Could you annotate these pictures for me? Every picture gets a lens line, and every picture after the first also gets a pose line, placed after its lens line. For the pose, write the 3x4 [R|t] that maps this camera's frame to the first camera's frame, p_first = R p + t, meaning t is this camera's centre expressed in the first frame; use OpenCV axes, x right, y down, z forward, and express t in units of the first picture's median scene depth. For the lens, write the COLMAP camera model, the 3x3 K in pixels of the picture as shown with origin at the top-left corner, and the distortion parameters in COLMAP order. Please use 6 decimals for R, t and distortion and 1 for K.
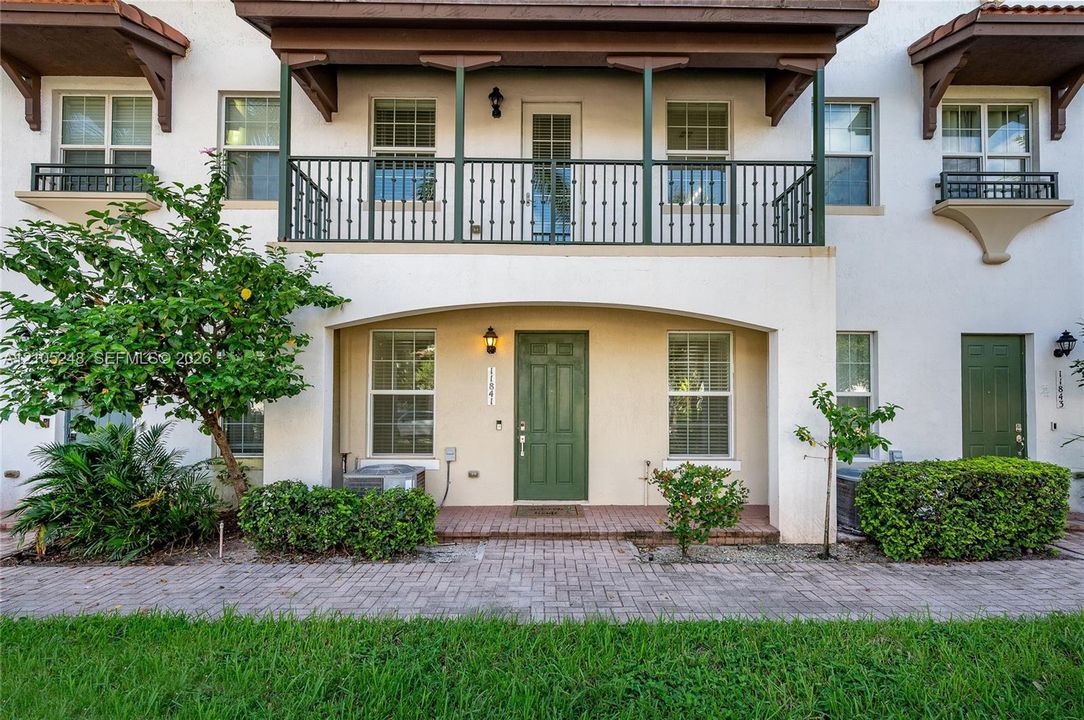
lens RADIAL K [[414.6, 0, 541.9], [0, 414.6, 391.7], [0, 0, 1]] dist [-0.001394, -0.000054]
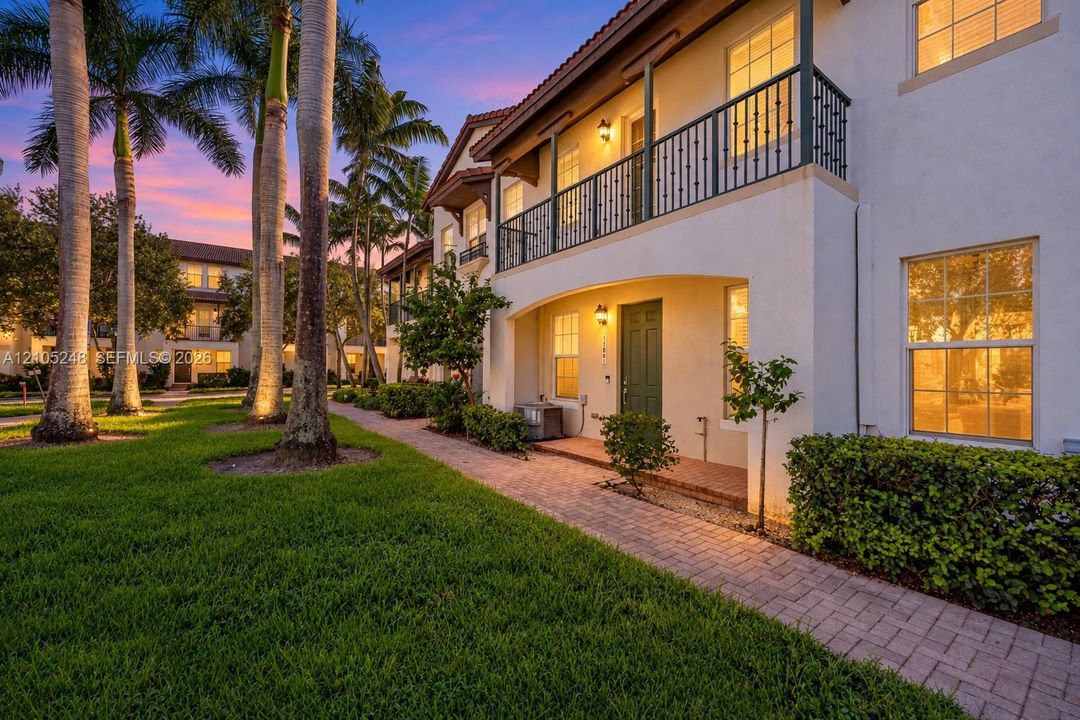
lens RADIAL K [[431.5, 0, 539.9], [0, 431.5, 364.3], [0, 0, 1]] dist [-0.000040, 0.000023]
pose [[0.566351, -0.007475, -0.824130, 0.965529], [0.057089, 0.997913, 0.030181, -0.021910], [0.822185, -0.064142, 0.565595, 0.065018]]
